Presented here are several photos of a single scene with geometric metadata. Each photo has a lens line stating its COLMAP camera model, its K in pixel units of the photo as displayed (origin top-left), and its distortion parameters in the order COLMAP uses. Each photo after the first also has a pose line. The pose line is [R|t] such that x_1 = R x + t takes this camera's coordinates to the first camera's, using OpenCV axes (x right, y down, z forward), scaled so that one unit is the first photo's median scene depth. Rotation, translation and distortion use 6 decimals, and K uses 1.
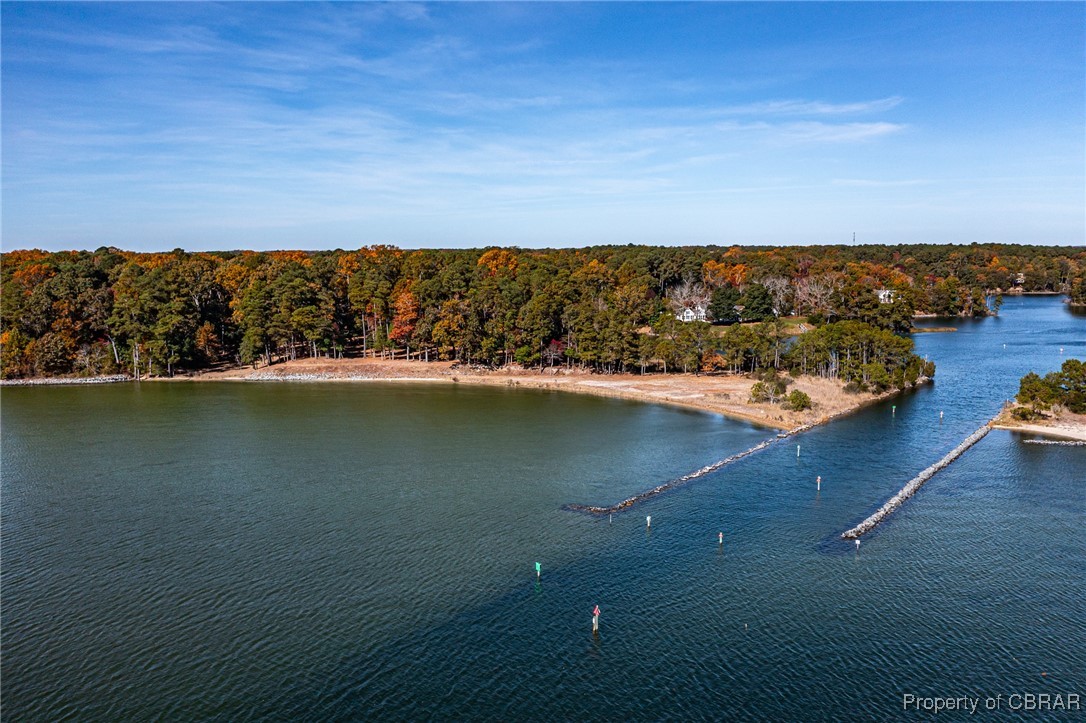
lens RADIAL K [[859.7, 0, 543.0], [0, 859.7, 361.5], [0, 0, 1]] dist [-0.016481, 0.013748]
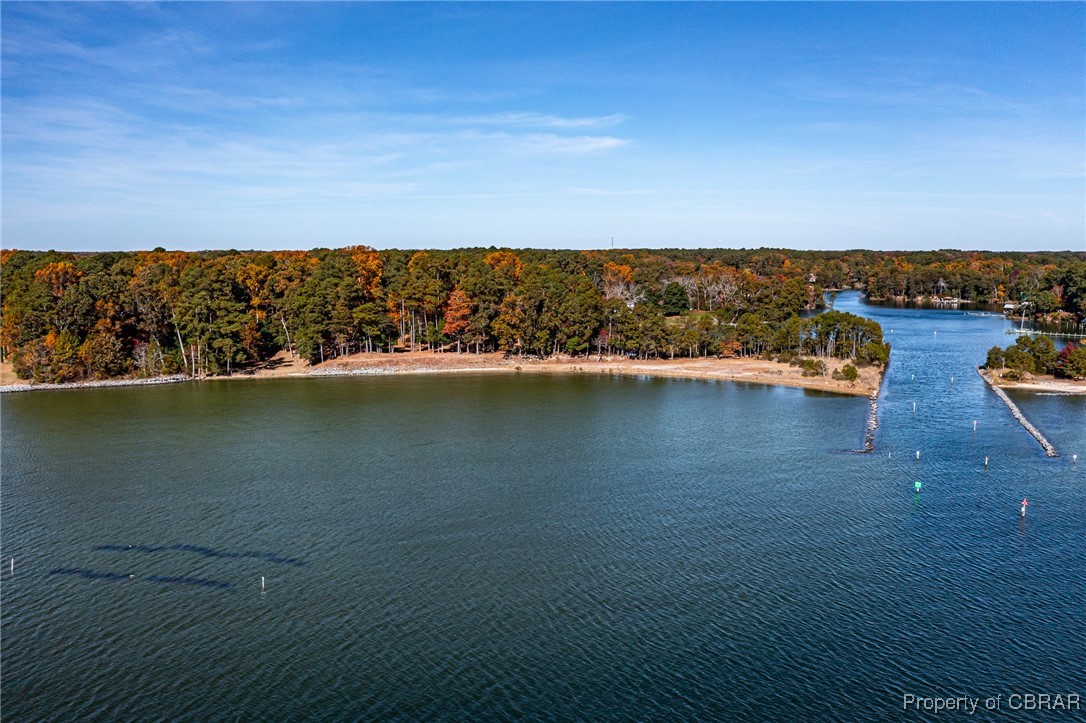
lens RADIAL K [[847.9, 0, 526.8], [0, 847.9, 331.4], [0, 0, 1]] dist [-0.010846, -0.000653]
pose [[0.963617, -0.019029, 0.266608, -0.363073], [0.028753, 0.999054, -0.032613, 0.009084], [-0.265735, 0.039093, 0.963253, -0.048041]]
